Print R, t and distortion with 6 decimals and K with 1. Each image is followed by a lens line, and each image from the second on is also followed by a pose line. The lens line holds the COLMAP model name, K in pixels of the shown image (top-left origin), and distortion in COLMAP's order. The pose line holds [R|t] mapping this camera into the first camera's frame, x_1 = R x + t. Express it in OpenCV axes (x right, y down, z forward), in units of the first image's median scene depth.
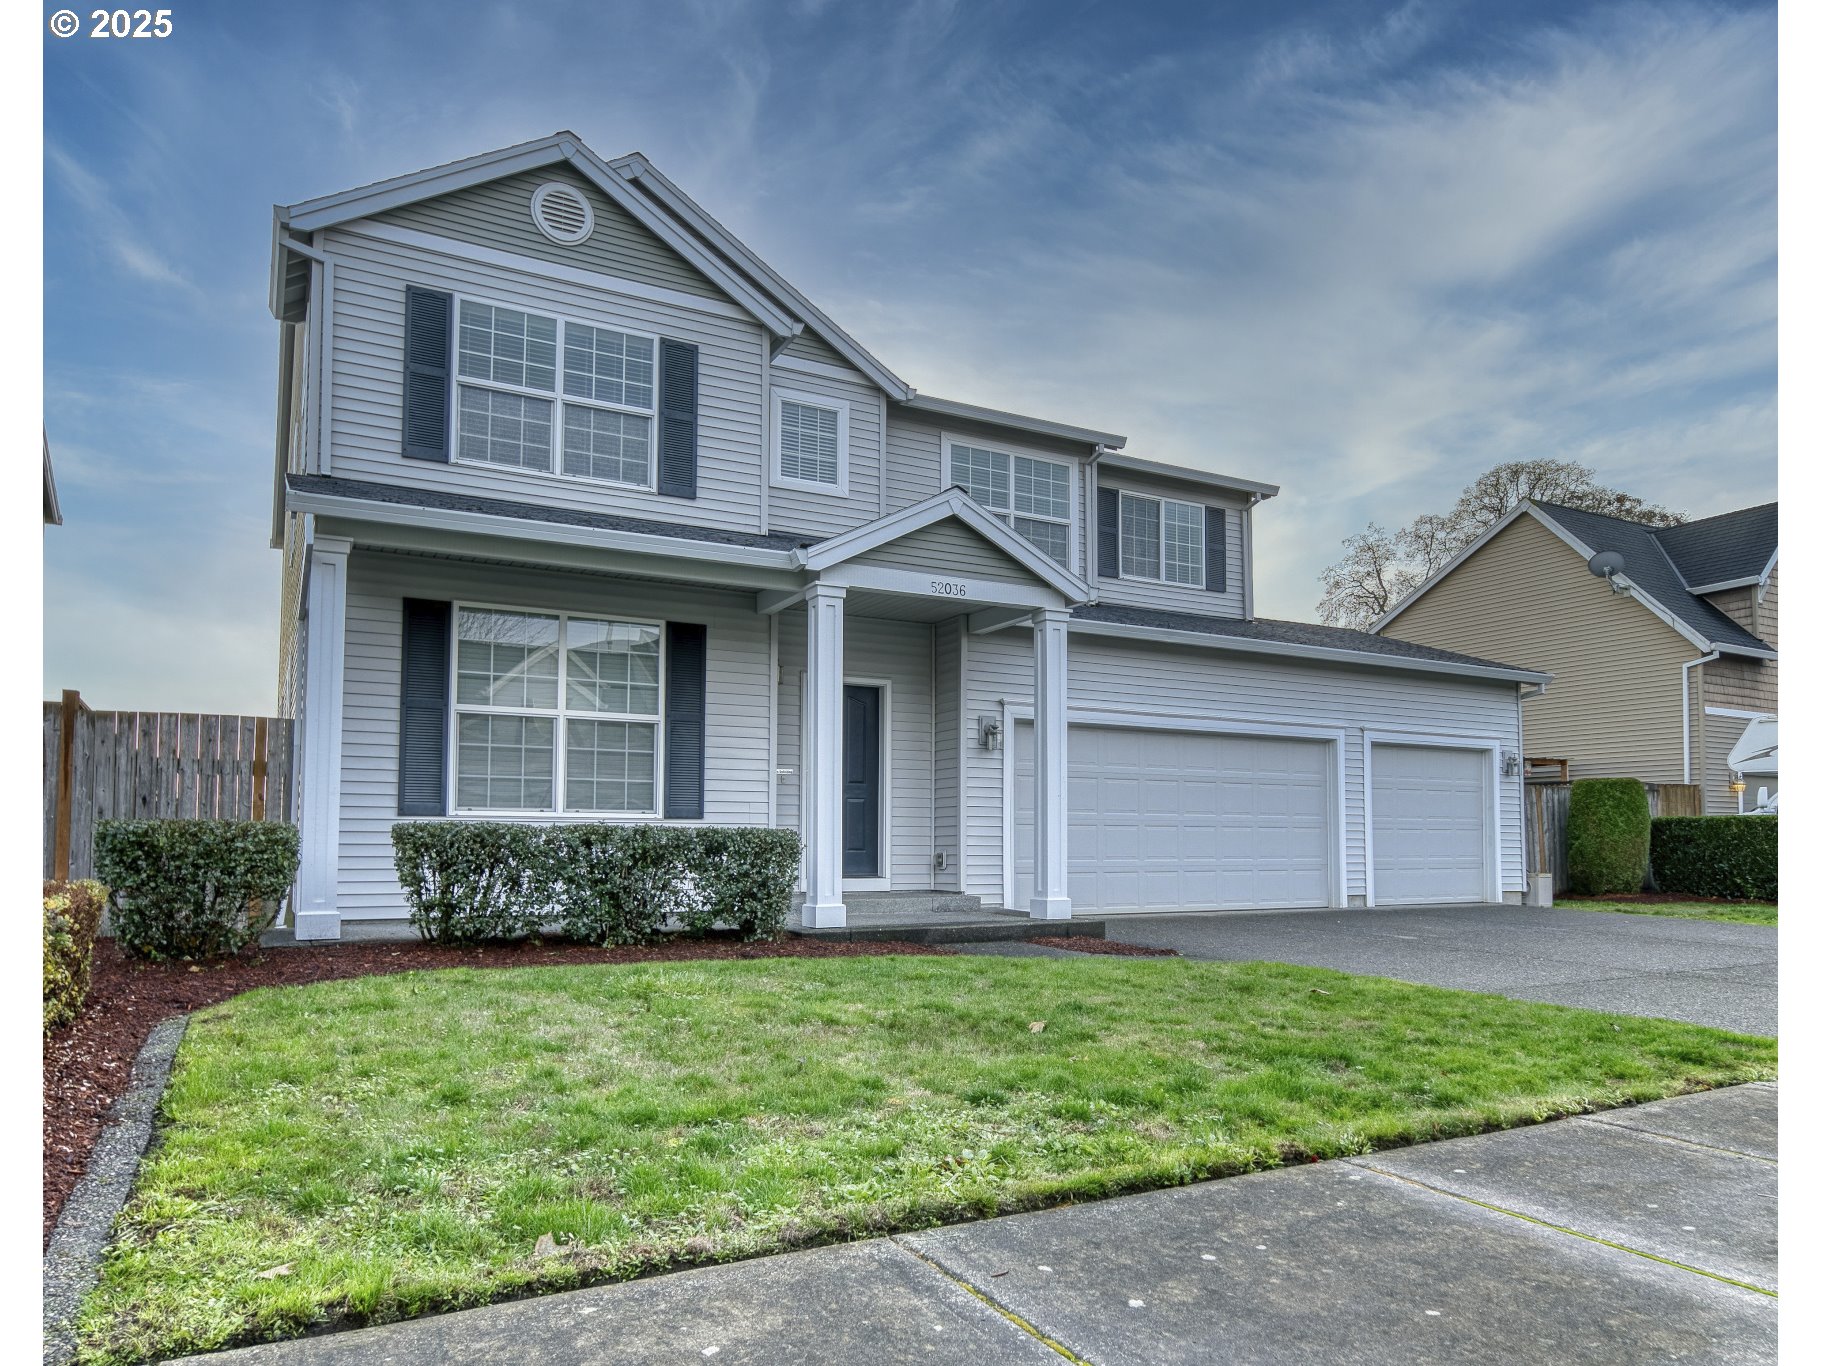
lens RADIAL K [[1180.8, 0, 916.3], [0, 1180.8, 787.2], [0, 0, 1]] dist [-0.001160, -0.000871]
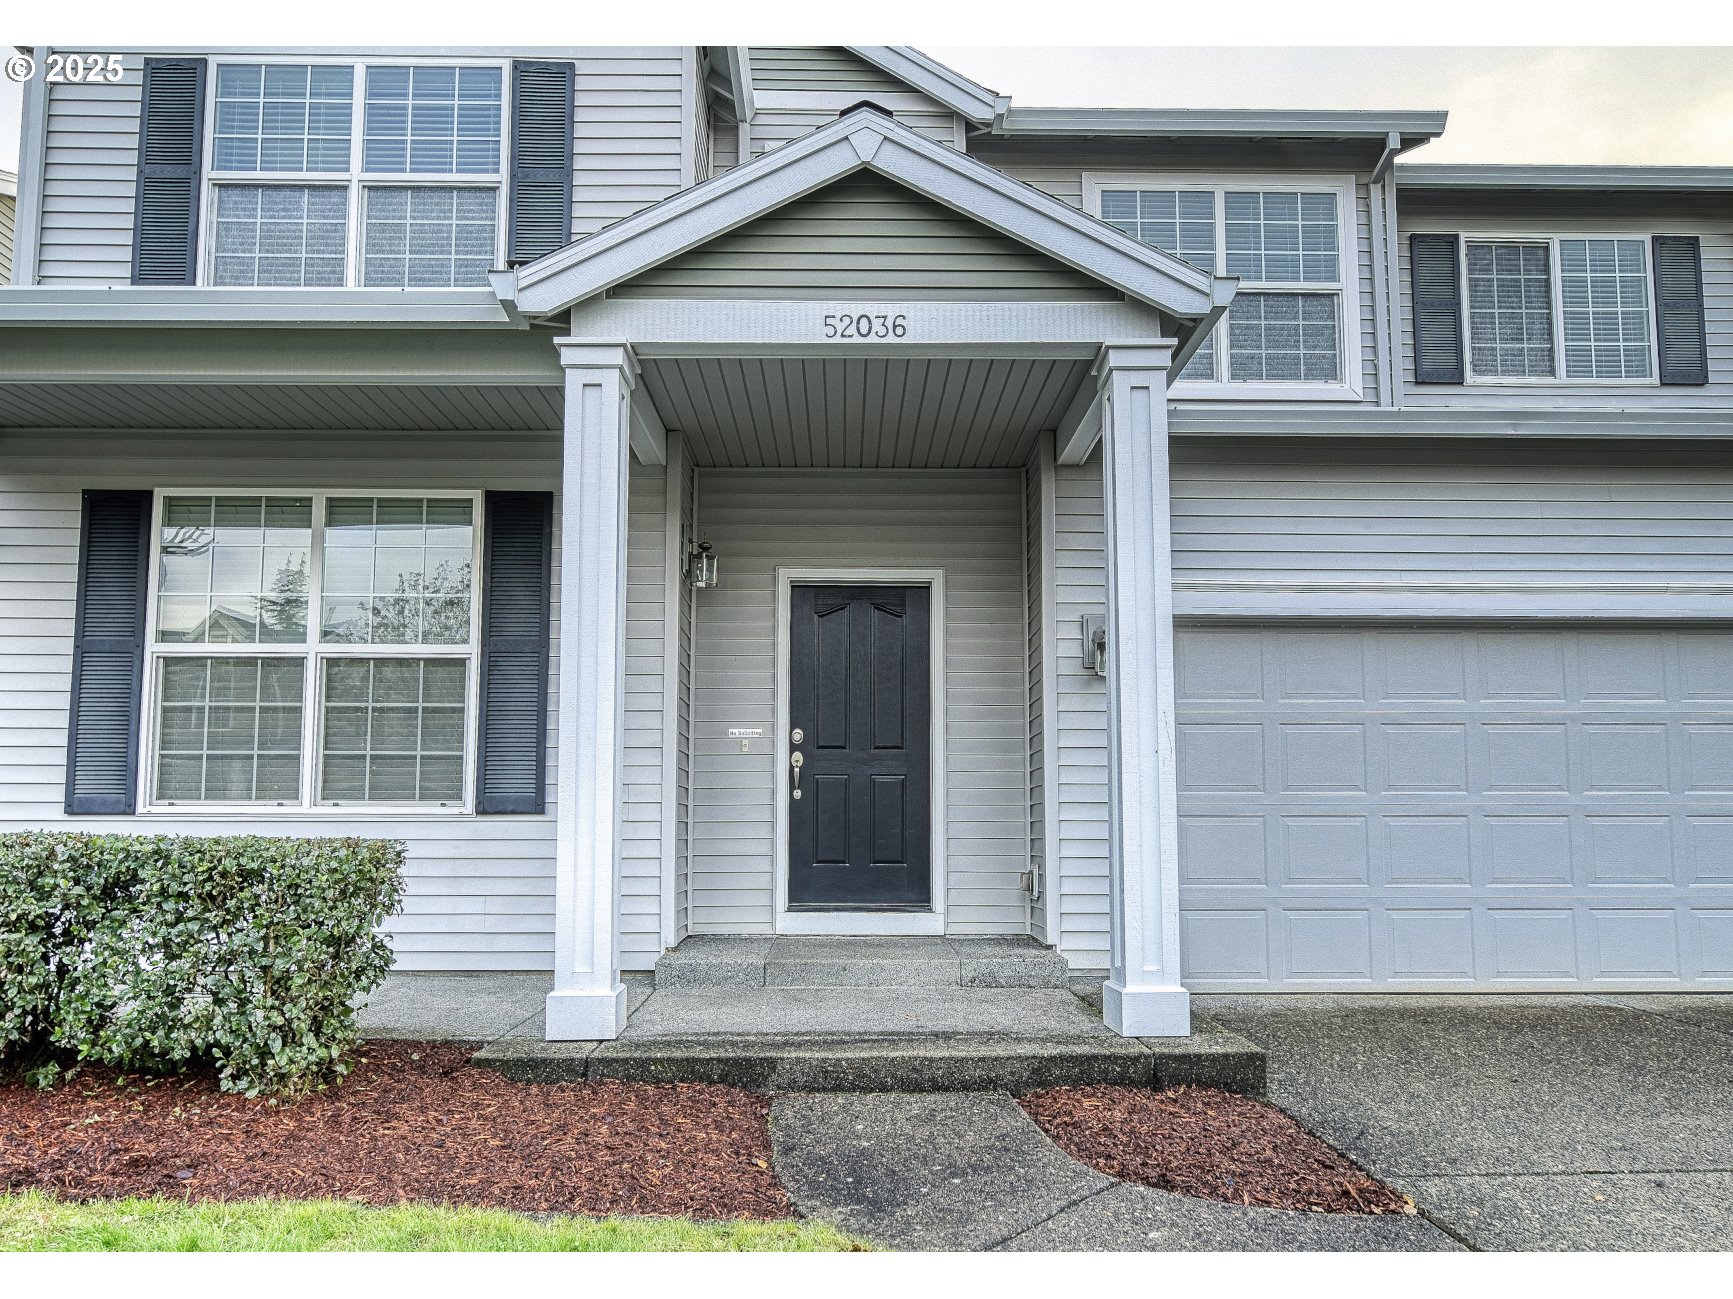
lens RADIAL K [[1063.5, 0, 863.3], [0, 1063.5, 749.4], [0, 0, 1]] dist [0.000575, -0.000717]
pose [[0.888081, -0.037127, -0.458185, 0.207936], [0.024769, 0.999150, -0.032955, 0.016056], [0.459019, 0.017918, 0.888246, 0.595917]]
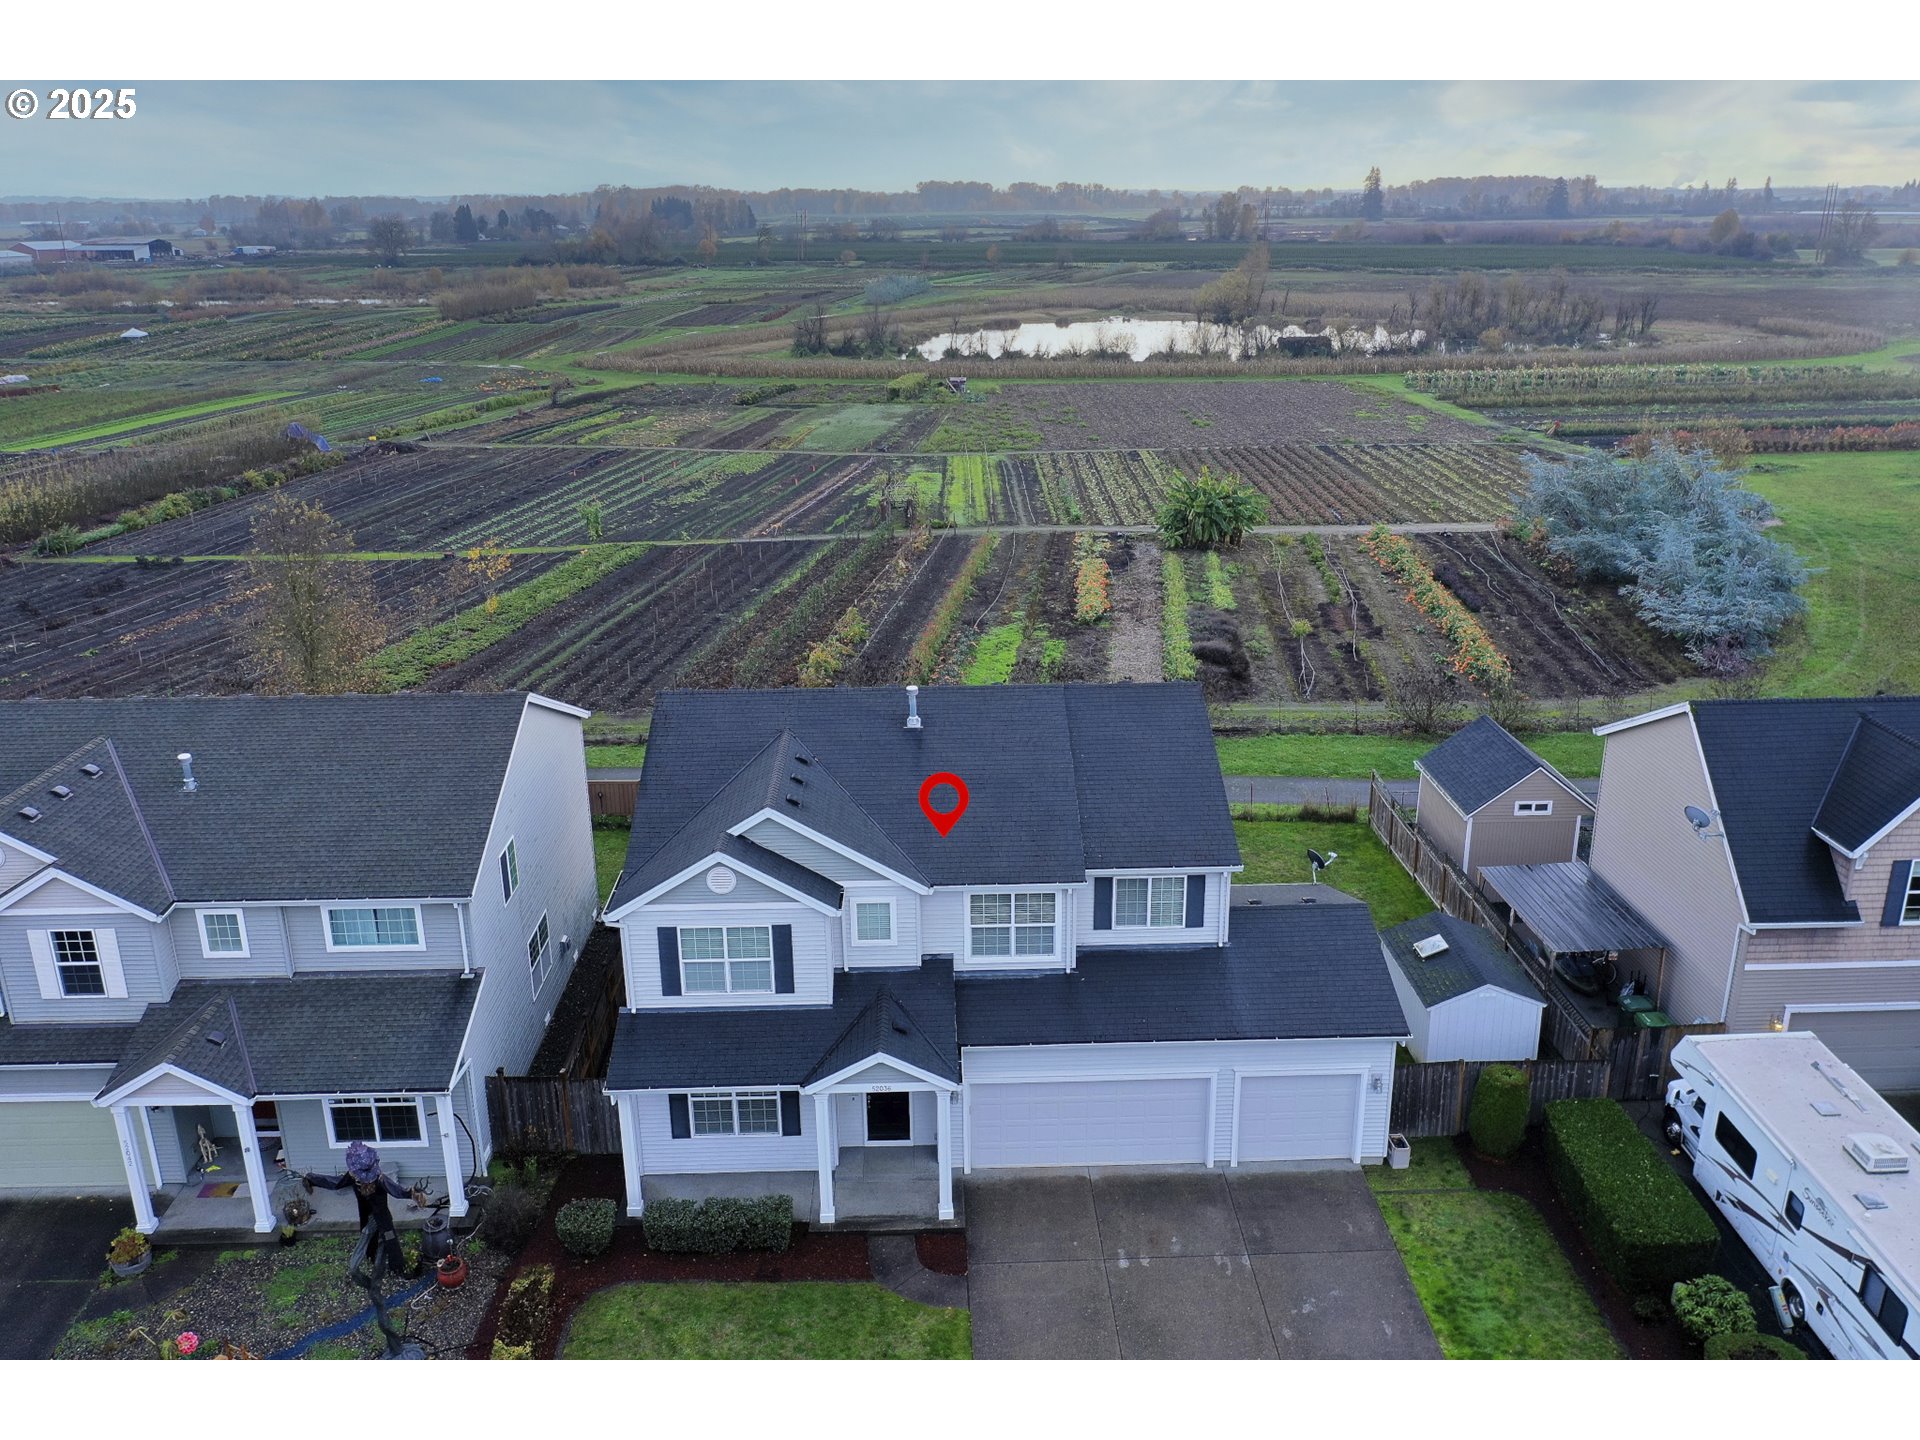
lens RADIAL K [[1465.4, 0, 960.0], [0, 1465.4, 673.4], [0, 0, 1]] dist [-0.008192, -0.001707]
pose [[0.890695, 0.127637, -0.436316, 1.151558], [0.037040, 0.936209, 0.349487, -1.705717], [0.453090, -0.327448, 0.829149, -0.832099]]
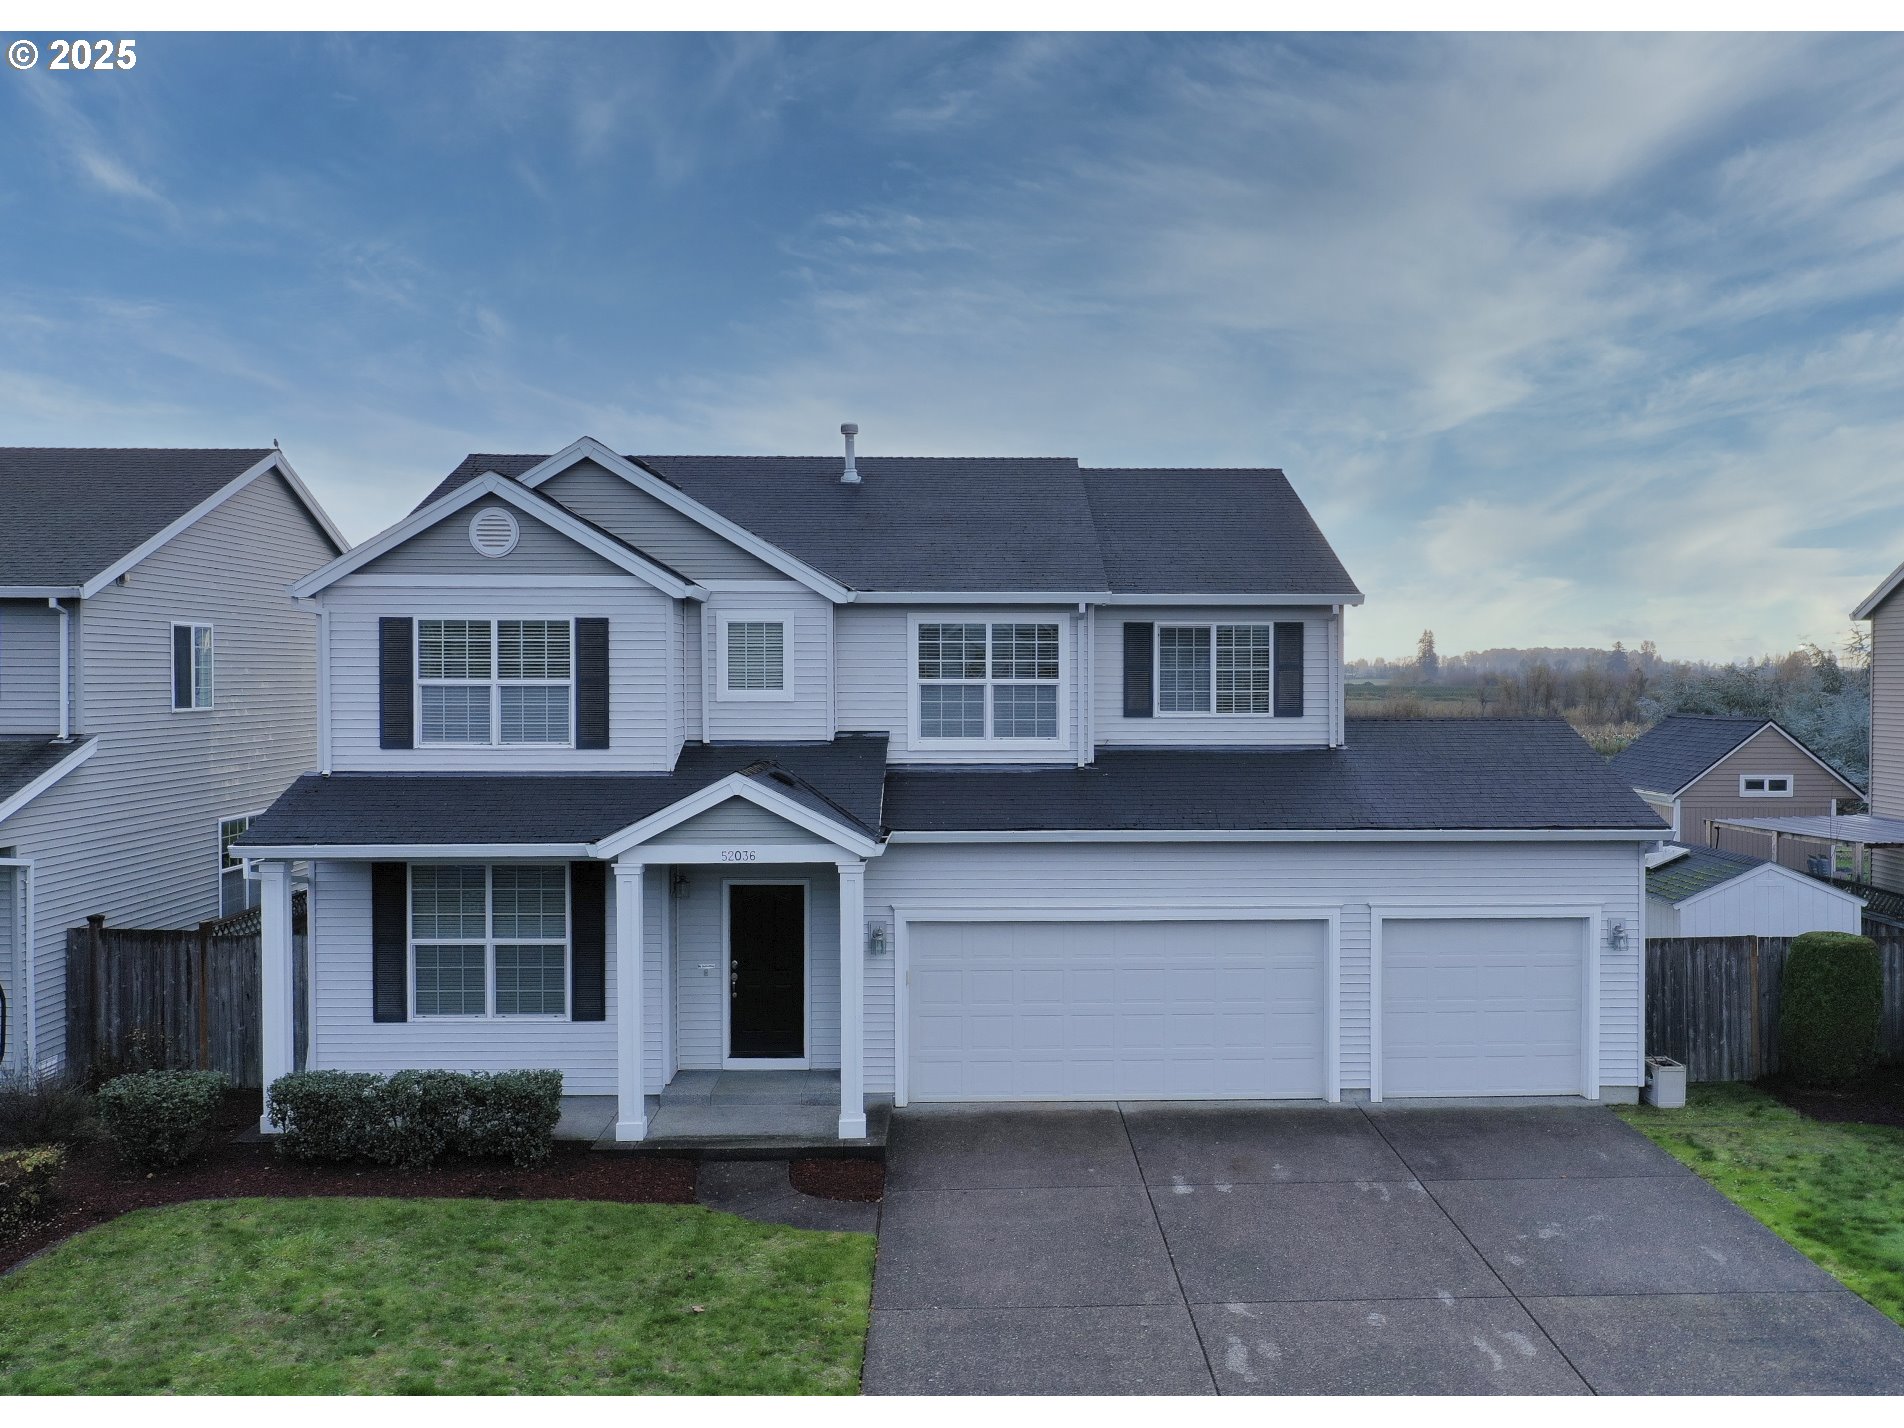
lens RADIAL K [[1582.8, 0, 1021.0], [0, 1582.8, 711.6], [0, 0, 1]] dist [-0.007398, -0.008513]
pose [[0.896077, 0.007257, -0.443839, 0.930409], [0.023798, 0.997643, 0.064358, -0.387376], [0.443260, -0.068232, 0.893792, -0.253821]]
